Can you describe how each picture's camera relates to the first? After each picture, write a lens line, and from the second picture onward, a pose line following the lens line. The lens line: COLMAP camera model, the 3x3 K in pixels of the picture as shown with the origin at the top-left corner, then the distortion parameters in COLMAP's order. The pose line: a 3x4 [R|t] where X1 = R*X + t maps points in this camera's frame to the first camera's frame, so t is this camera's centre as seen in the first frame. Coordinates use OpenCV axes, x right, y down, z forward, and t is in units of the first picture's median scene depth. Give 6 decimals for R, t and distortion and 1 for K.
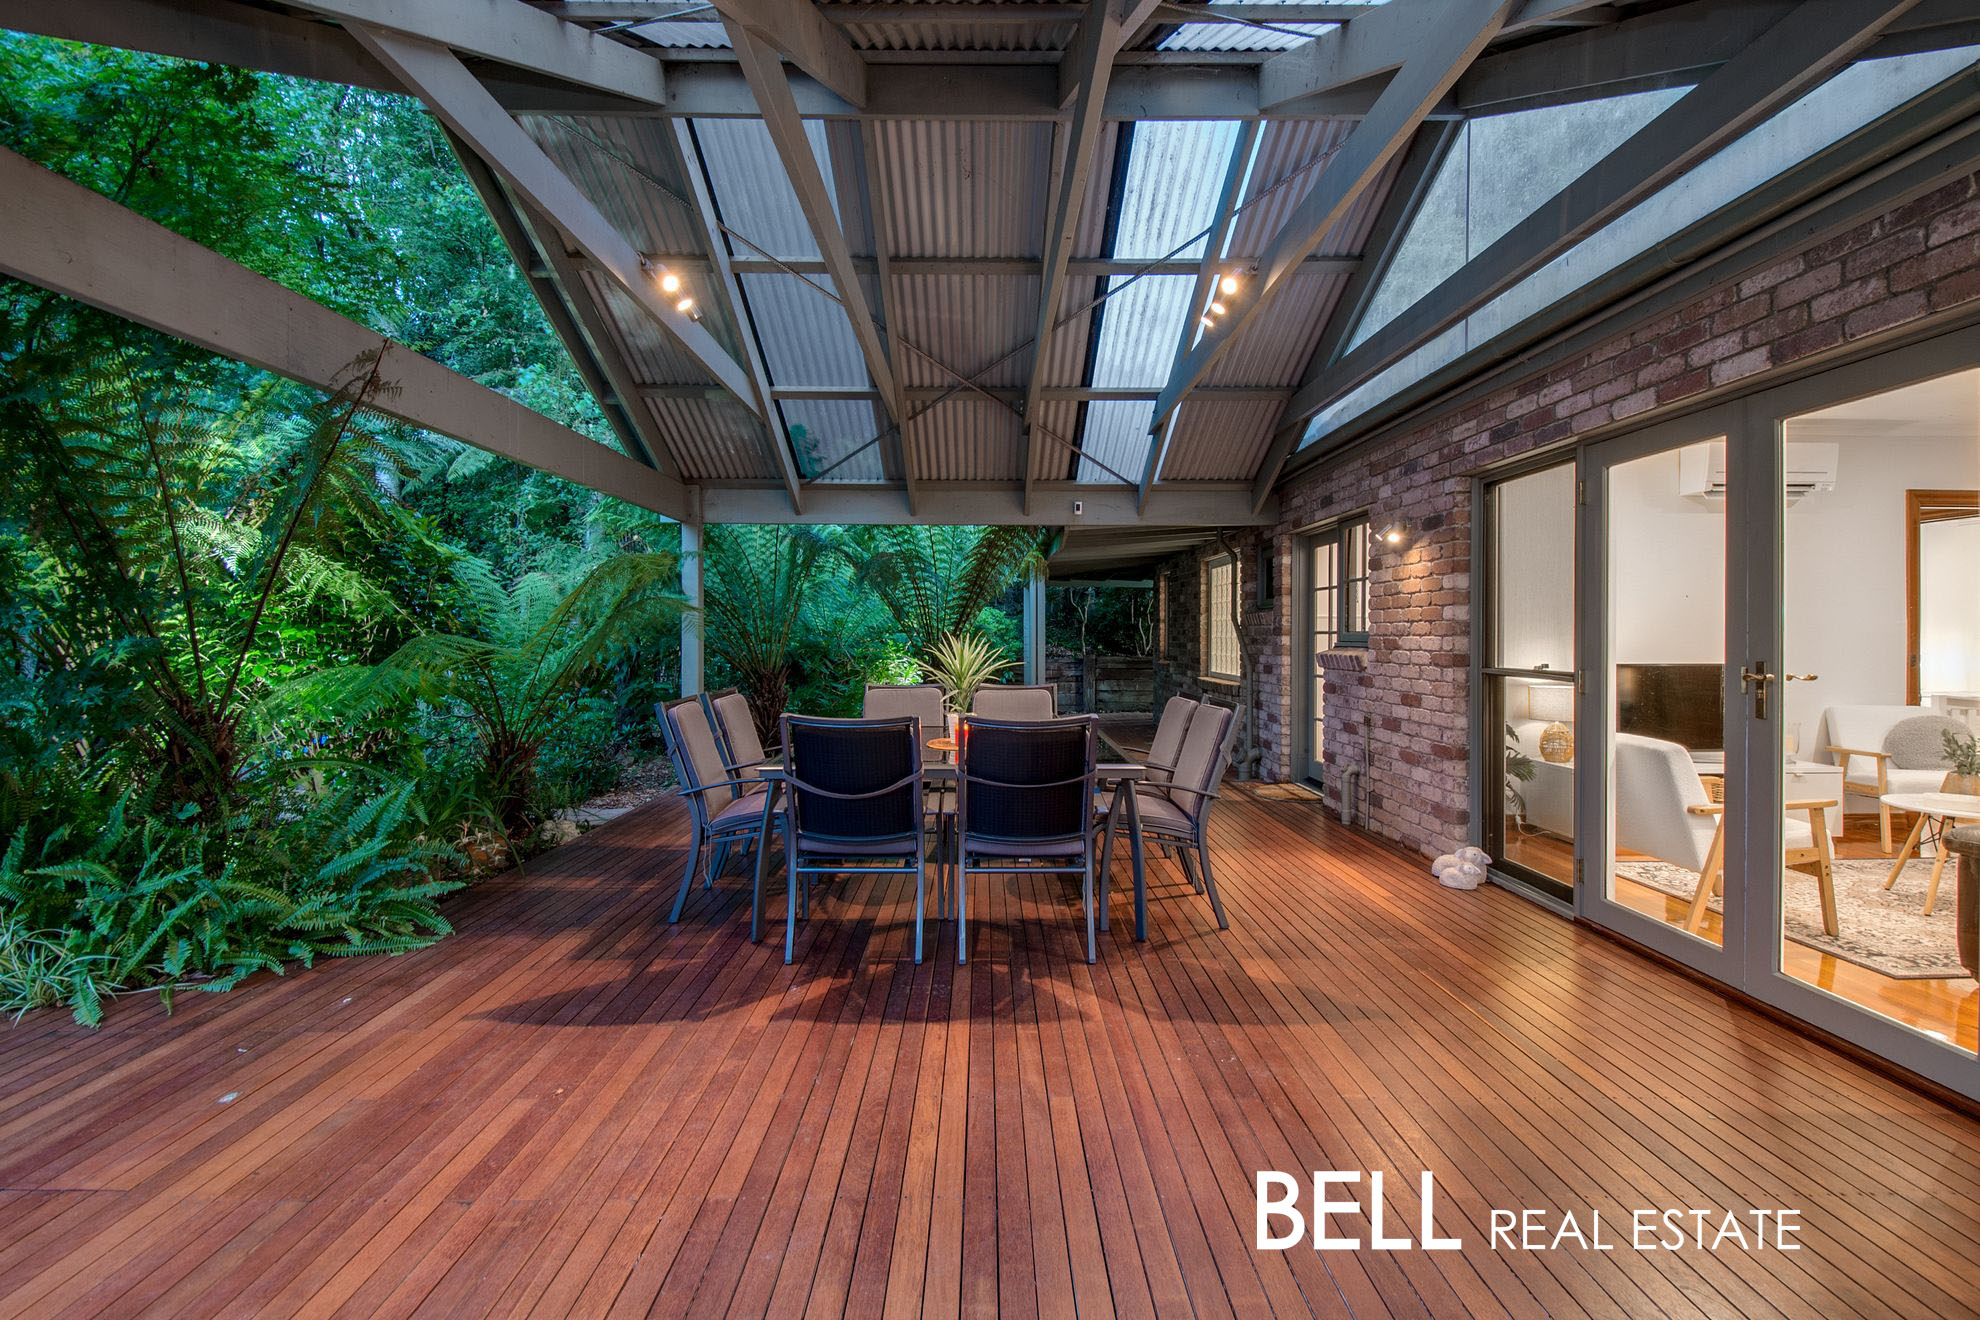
lens RADIAL K [[874.1, 0, 980.0], [0, 874.1, 630.9], [0, 0, 1]] dist [0.031478, -0.019897]
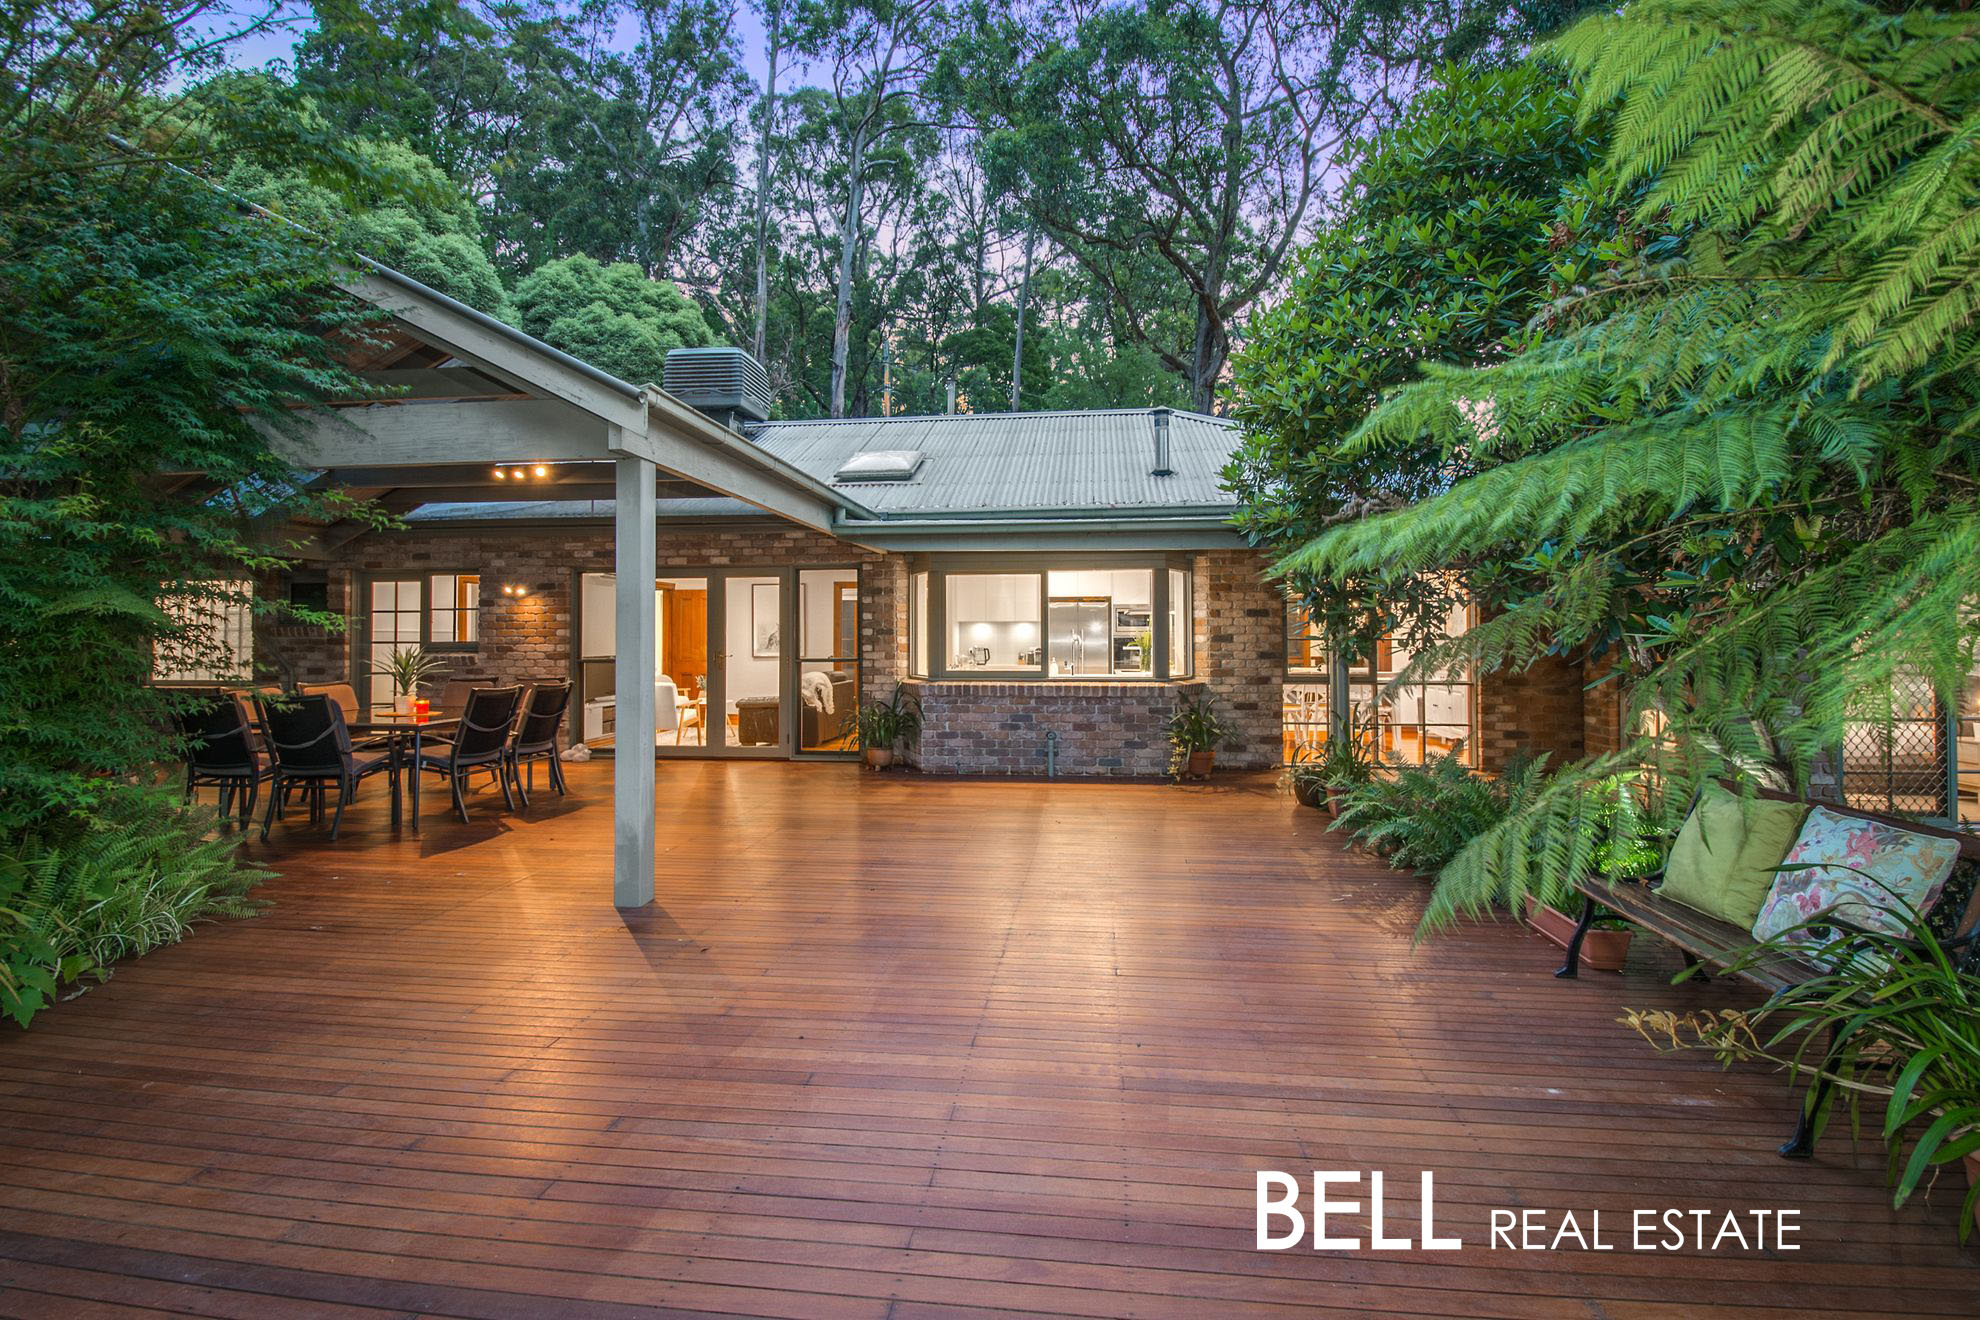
lens RADIAL K [[885.1, 0, 993.0], [0, 885.1, 635.6], [0, 0, 1]] dist [0.034648, -0.021738]
pose [[0.120070, 0.001878, 0.992764, -1.510160], [-0.001140, 0.999998, -0.001754, -0.012065], [-0.992765, -0.000921, 0.120072, -0.258291]]
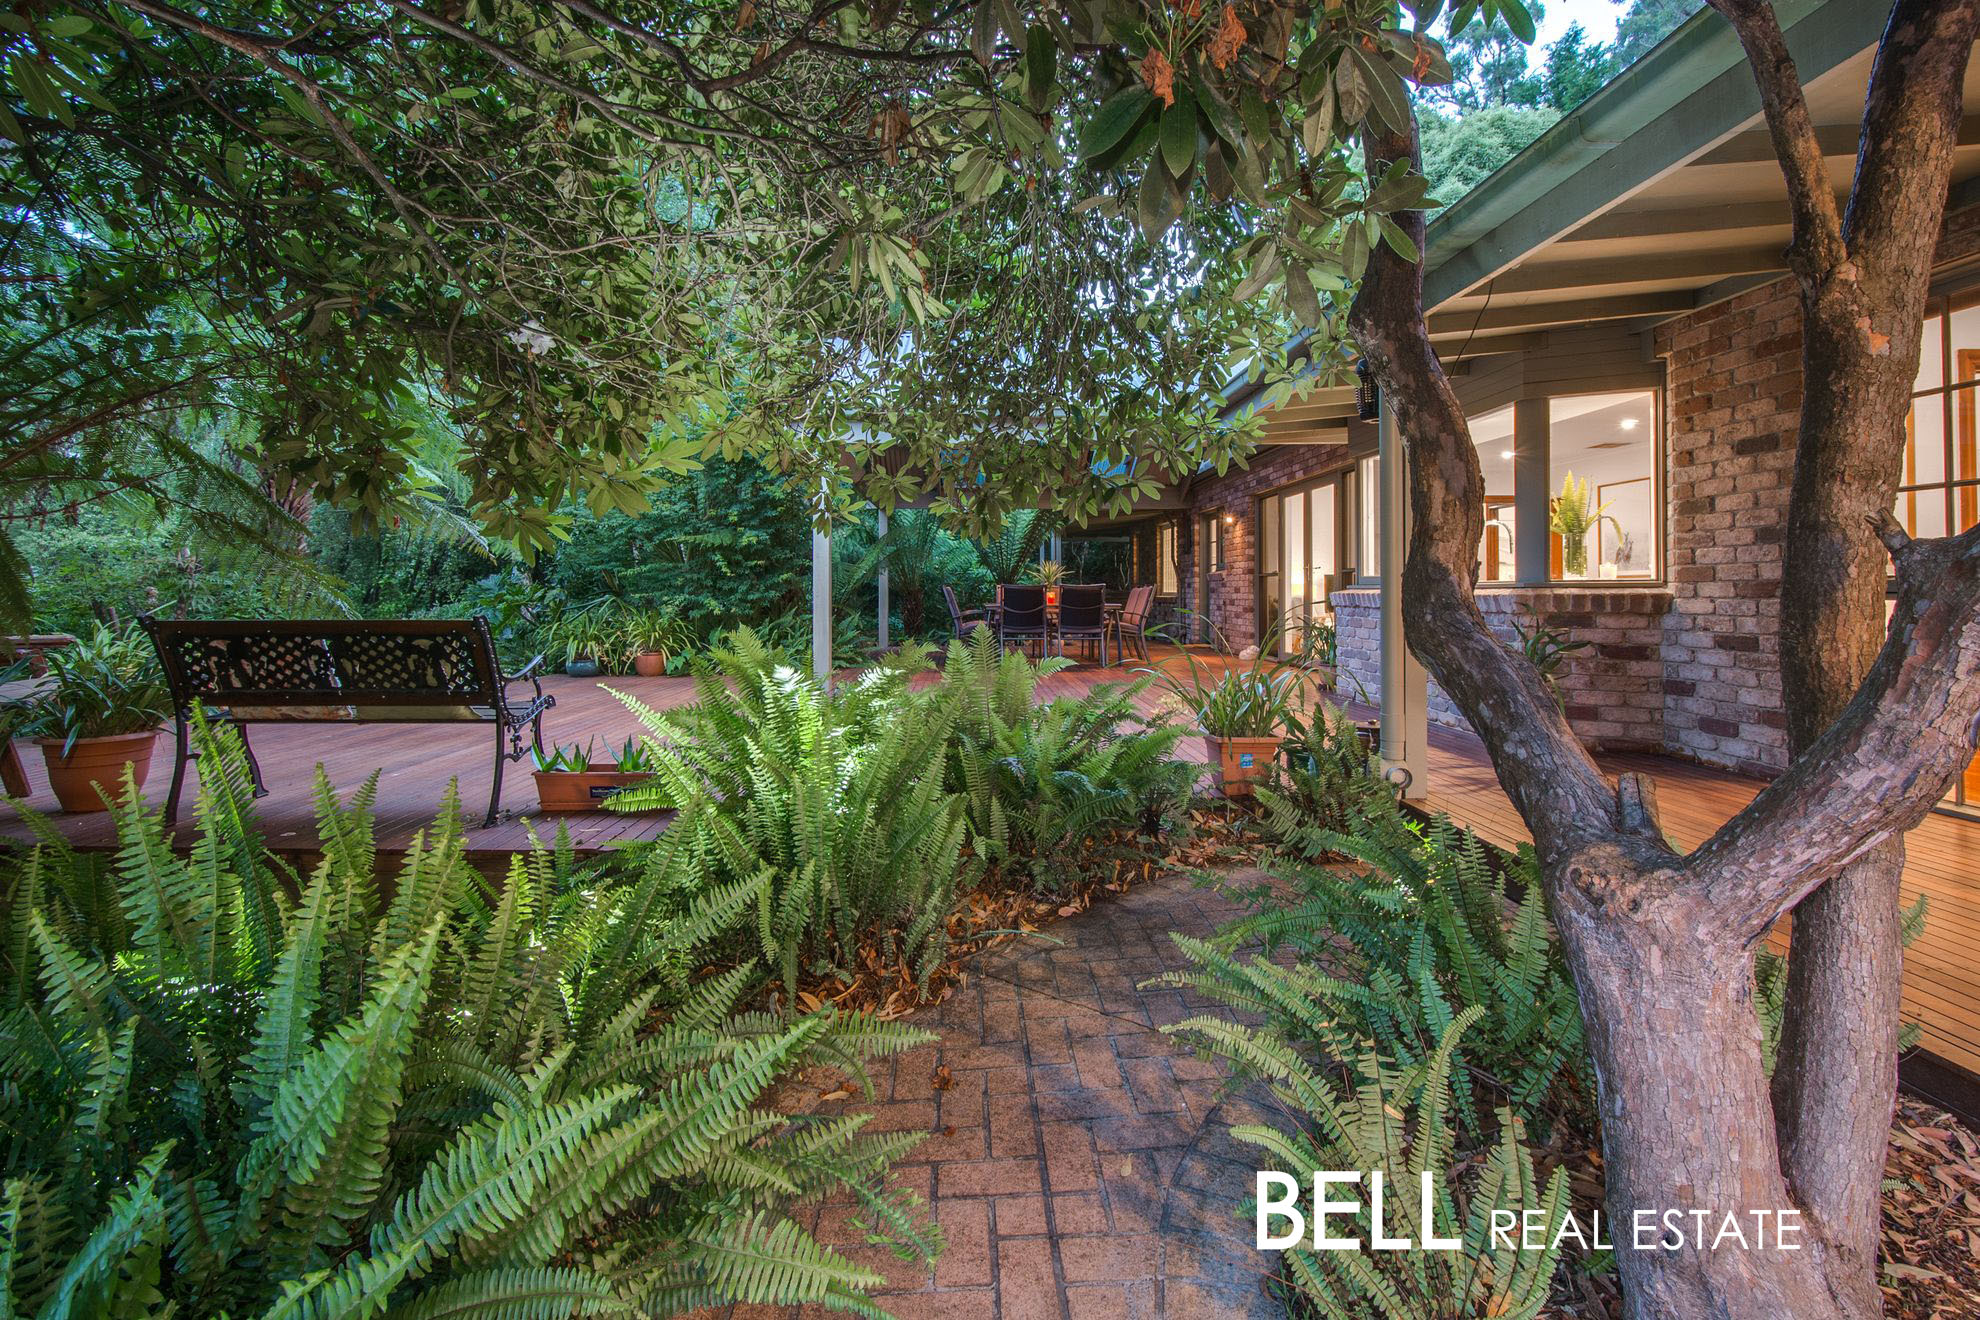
lens RADIAL K [[898.6, 0, 987.2], [0, 898.6, 582.5], [0, 0, 1]] dist [0.034043, 0.000014]
pose [[0.999468, -0.005636, 0.032122, -0.281102], [0.005818, 0.999968, -0.005572, 0.079516], [-0.032089, 0.005756, 0.999468, -1.567713]]
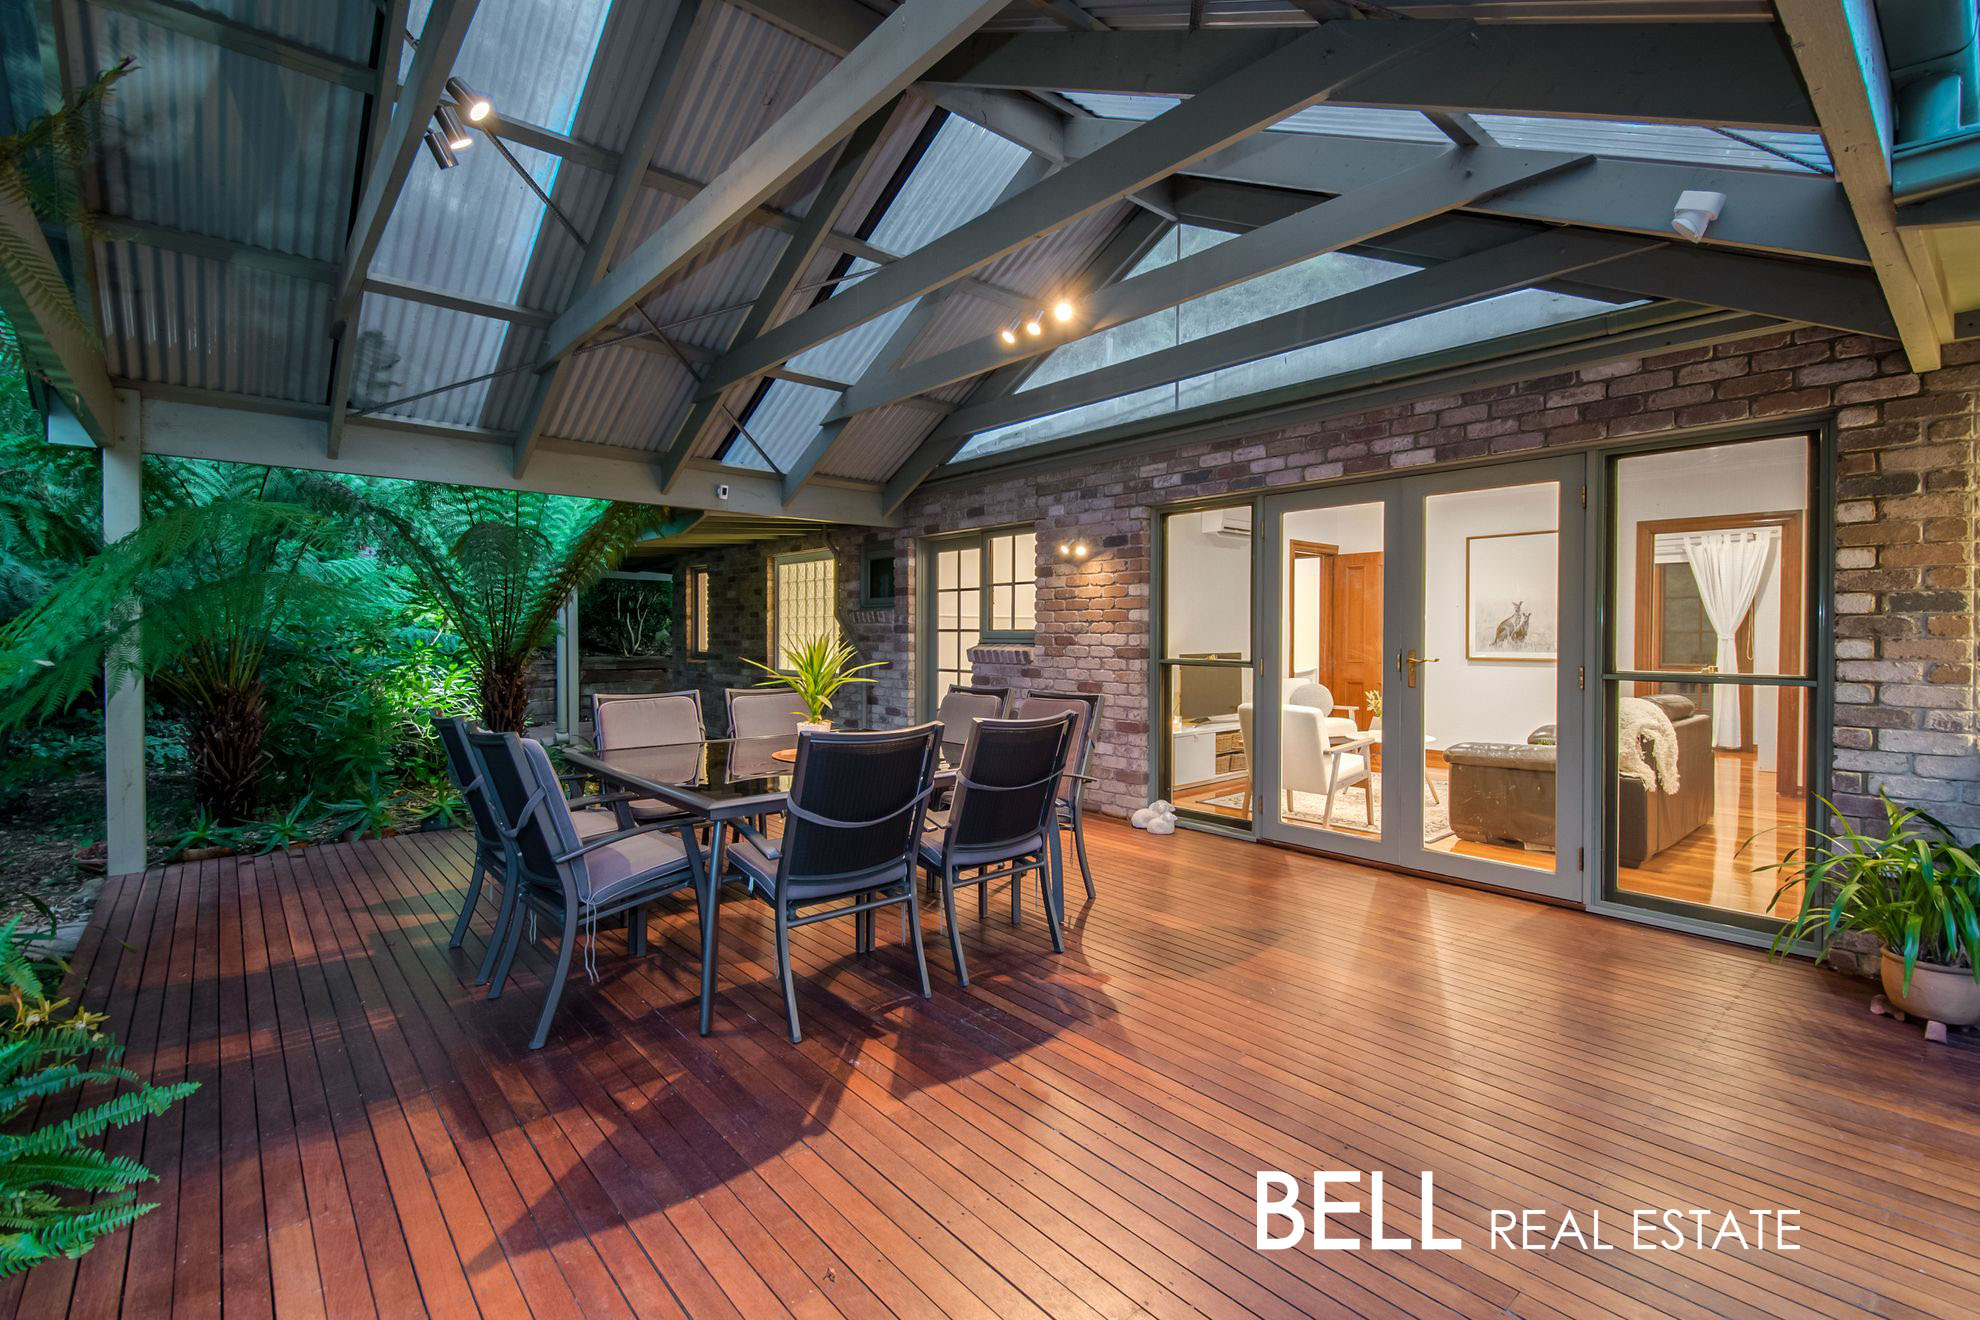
lens RADIAL K [[885.1, 0, 993.0], [0, 885.1, 635.6], [0, 0, 1]] dist [0.034648, -0.021738]
pose [[0.753950, -0.001294, 0.656930, -0.473829], [-0.004289, 0.999967, 0.006893, 0.000799], [-0.656917, -0.008014, 0.753920, 0.207586]]
